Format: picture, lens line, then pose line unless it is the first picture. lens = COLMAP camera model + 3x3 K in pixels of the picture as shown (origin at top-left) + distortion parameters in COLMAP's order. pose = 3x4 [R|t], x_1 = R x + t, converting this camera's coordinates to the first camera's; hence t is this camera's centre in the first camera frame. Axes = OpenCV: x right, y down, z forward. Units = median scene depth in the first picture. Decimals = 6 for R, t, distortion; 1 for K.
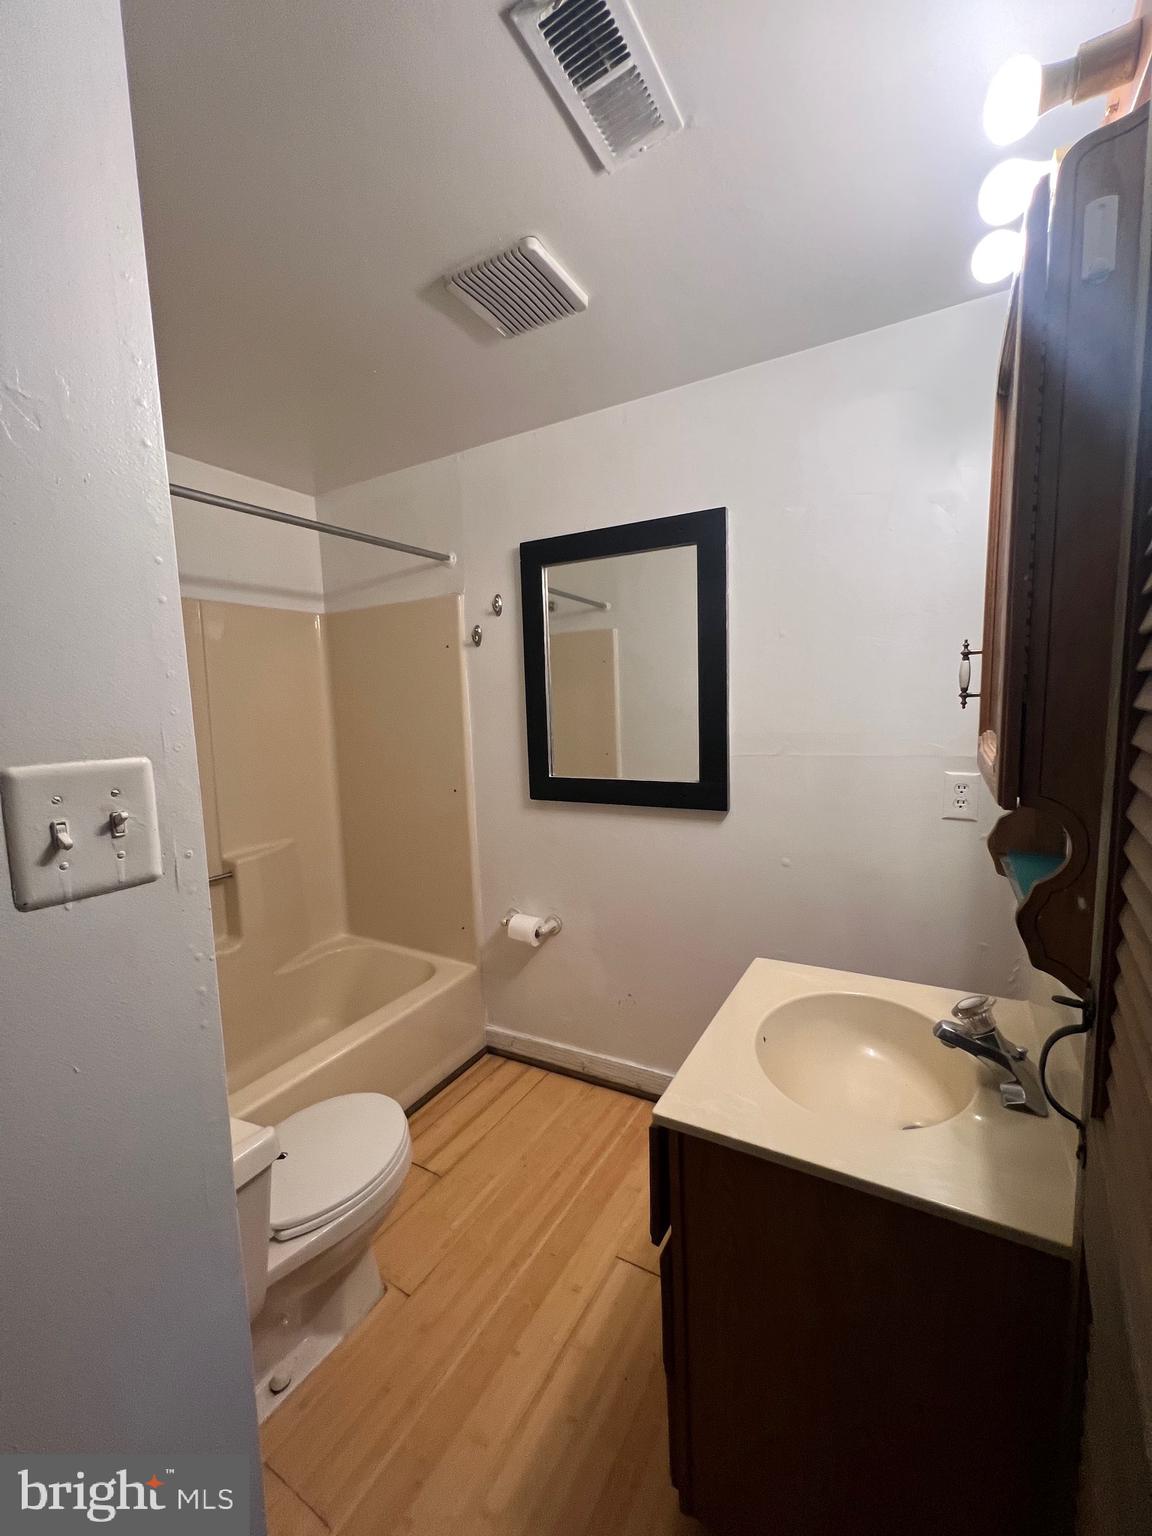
lens RADIAL K [[614.8, 0, 577.4], [0, 614.8, 764.0], [0, 0, 1]] dist [0.000274, 0.000455]
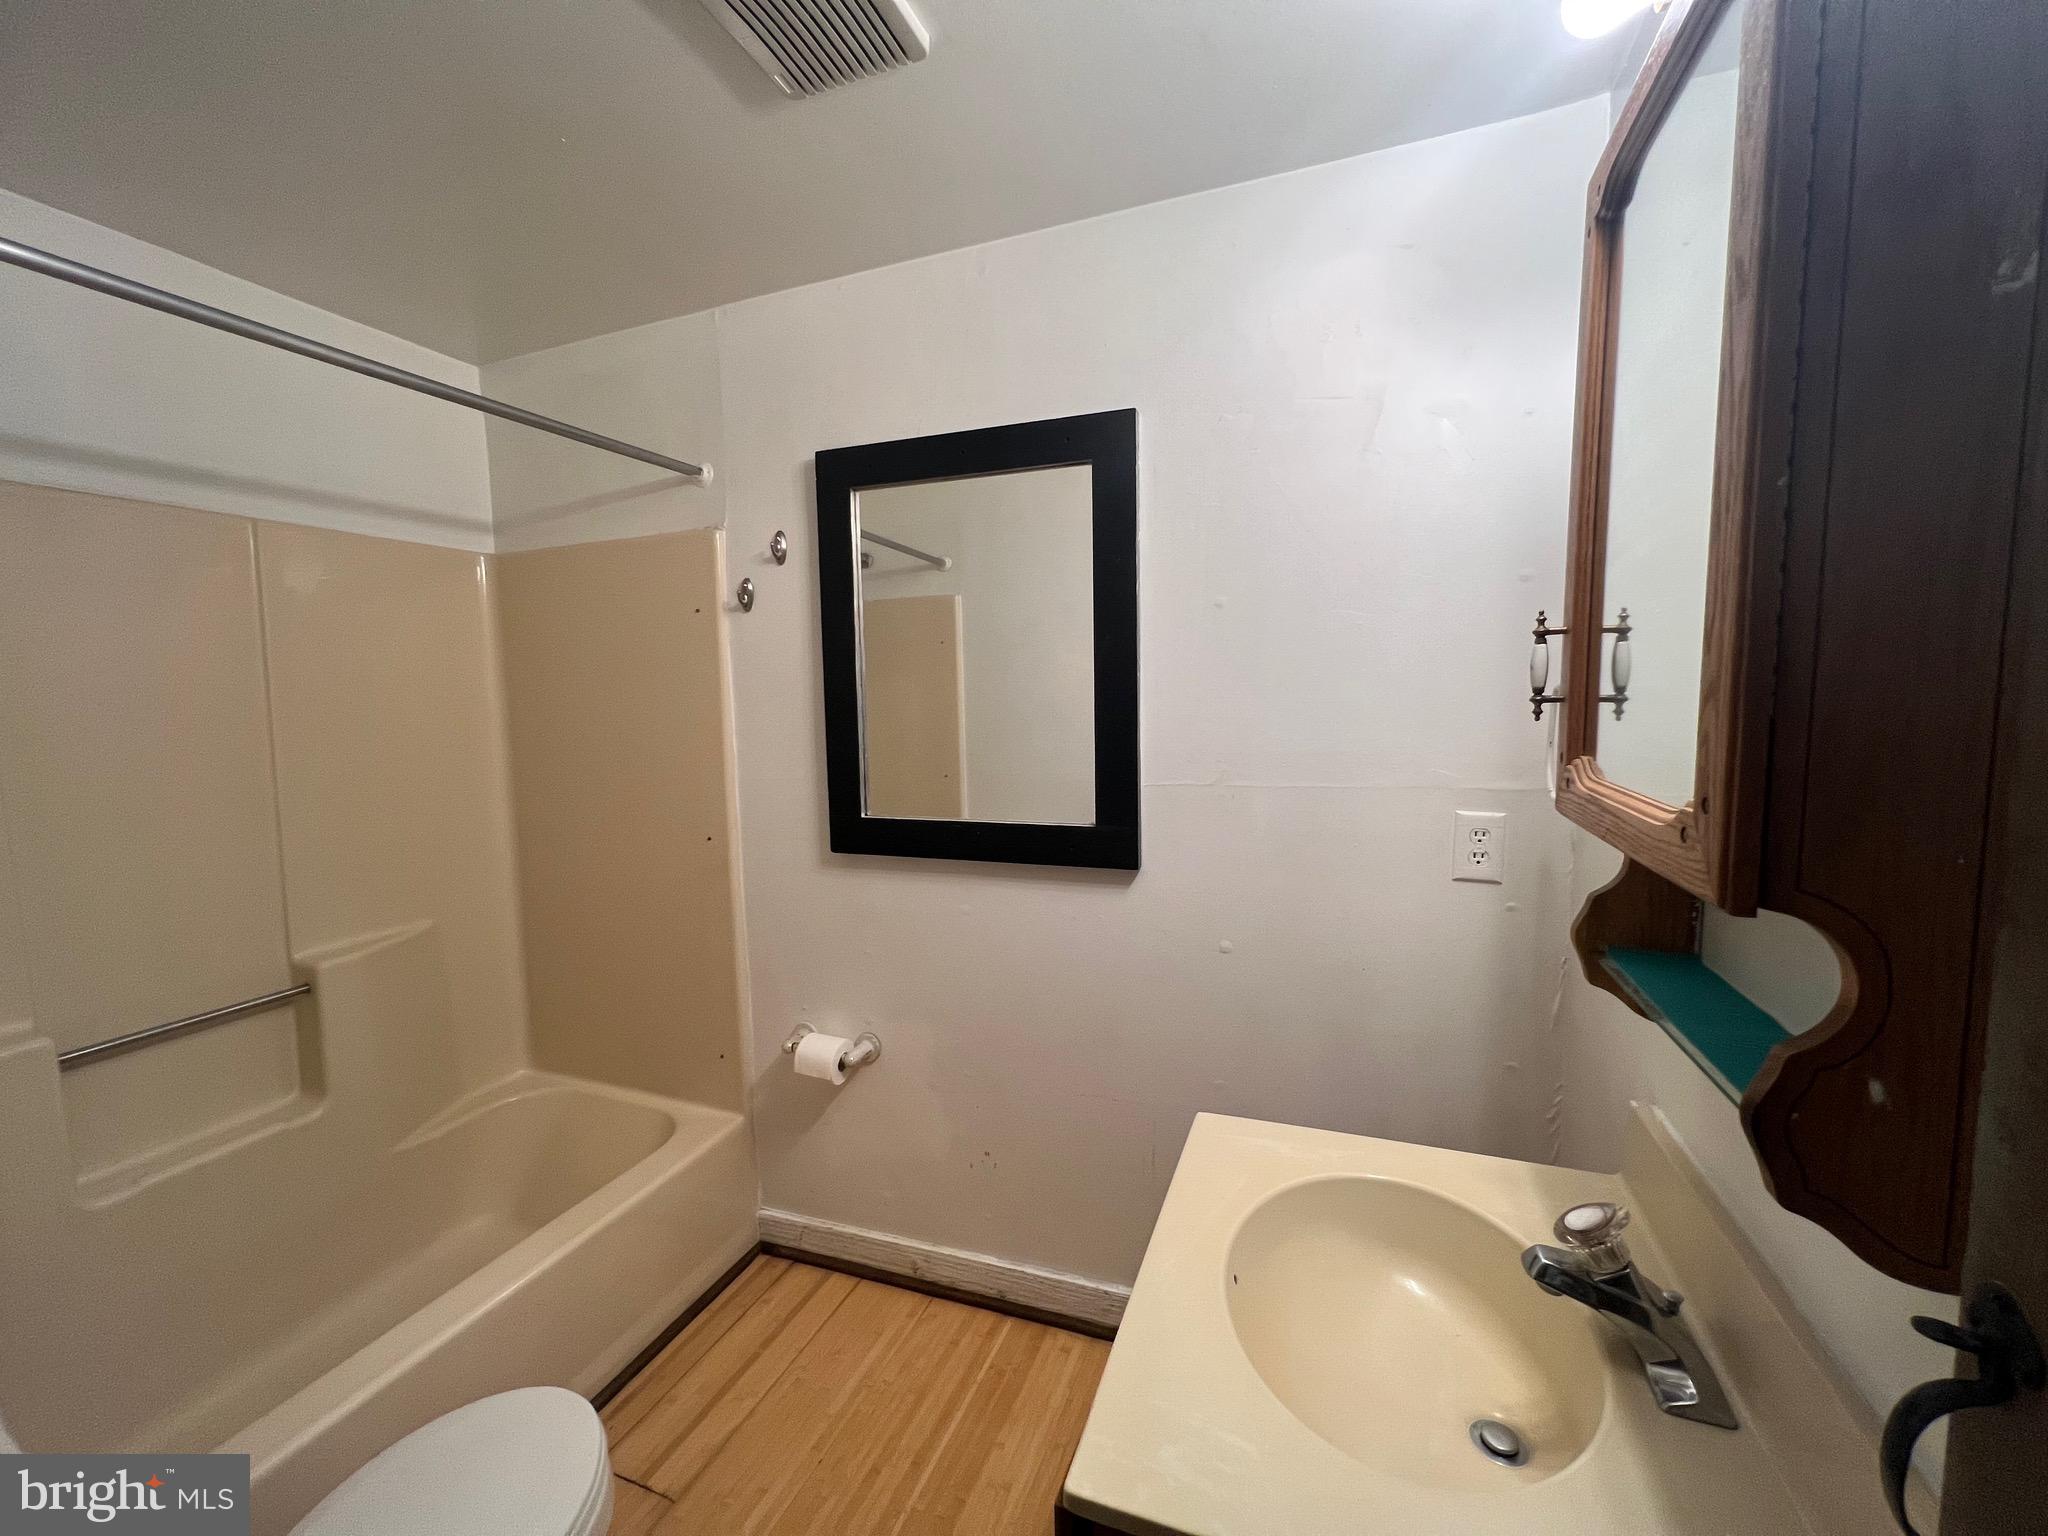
lens RADIAL K [[819.7, 0, 1021.1], [0, 819.7, 763.2], [0, 0, 1]] dist [0.000274, 0.000455]
pose [[0.989121, 0.000714, 0.147103, -0.007301], [0.002782, 0.999719, -0.023559, -0.014545], [-0.147078, 0.023712, 0.988841, 0.127801]]
